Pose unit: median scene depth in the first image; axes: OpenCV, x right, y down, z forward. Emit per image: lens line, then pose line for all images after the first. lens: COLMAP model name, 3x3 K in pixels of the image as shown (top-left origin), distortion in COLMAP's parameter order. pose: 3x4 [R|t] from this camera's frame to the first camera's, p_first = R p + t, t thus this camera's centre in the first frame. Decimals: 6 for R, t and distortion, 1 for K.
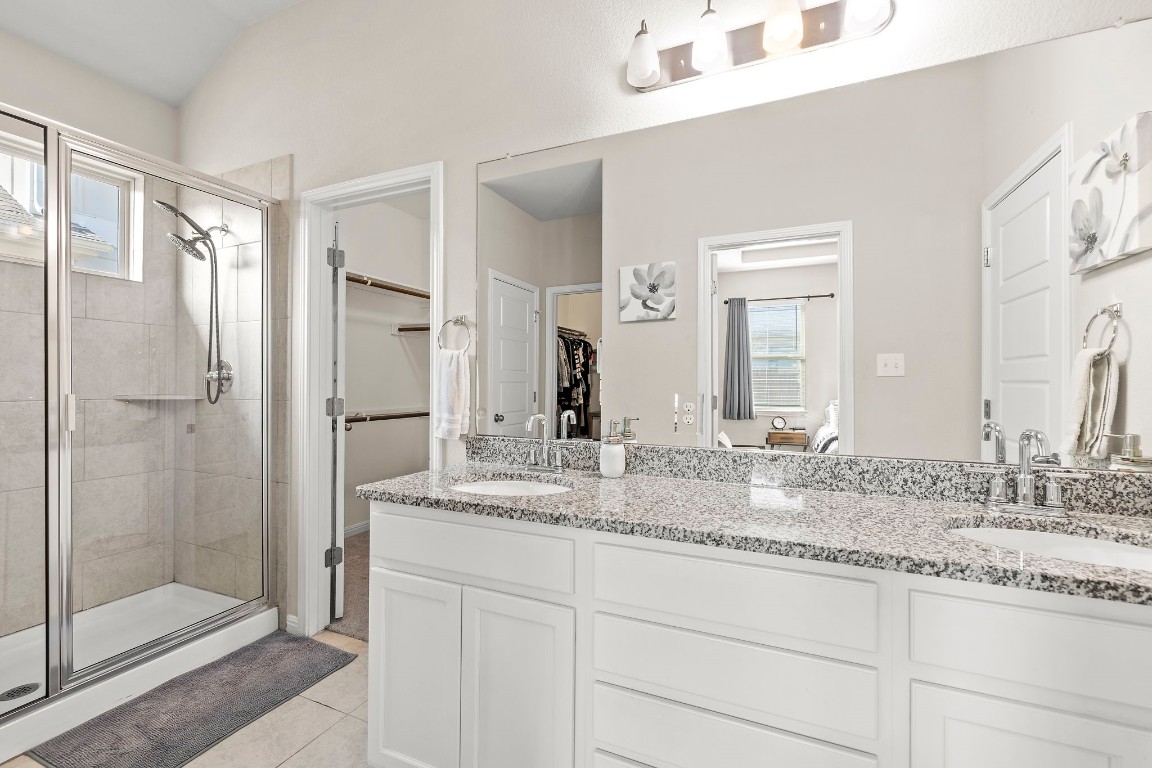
lens RADIAL K [[493.6, 0, 576.0], [0, 493.6, 384.0], [0, 0, 1]] dist [0.000301, -0.000038]
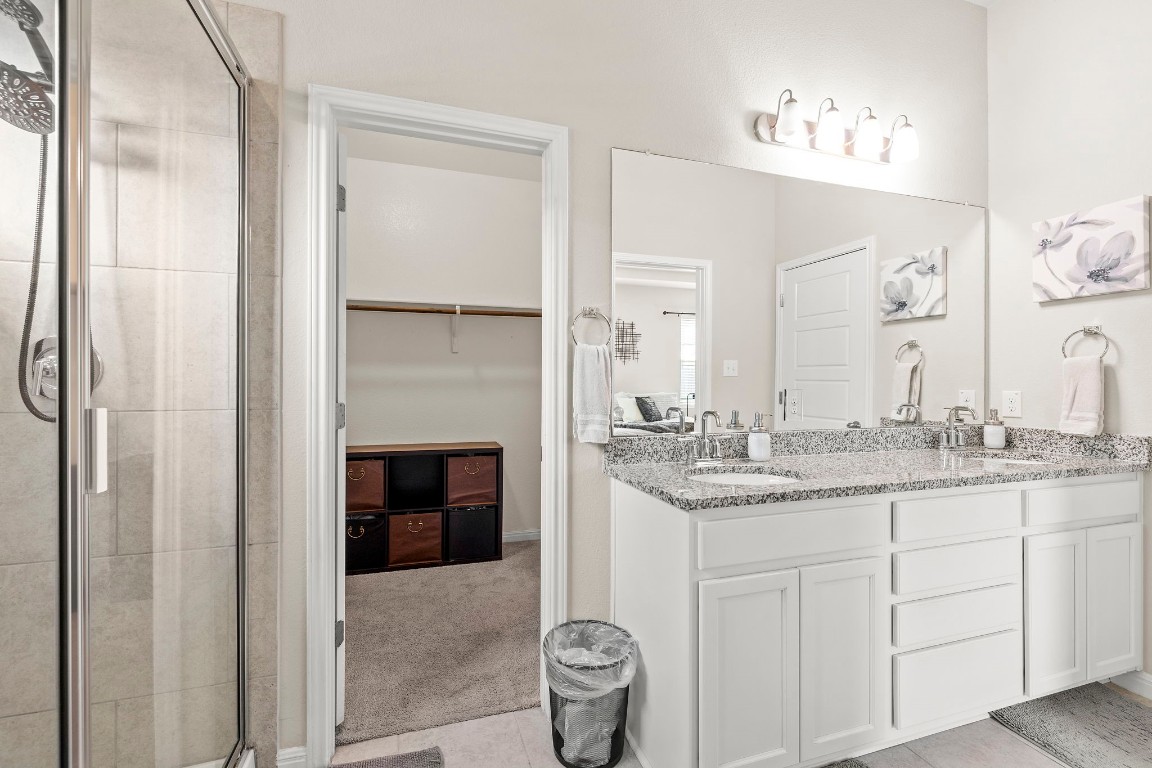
lens RADIAL K [[493.6, 0, 576.0], [0, 493.6, 384.0], [0, 0, 1]] dist [0.000301, -0.000038]
pose [[0.740722, -0.003825, 0.671801, -1.092330], [-0.000126, 0.999983, 0.005833, -0.002862], [-0.671812, -0.004405, 0.740709, 0.434148]]
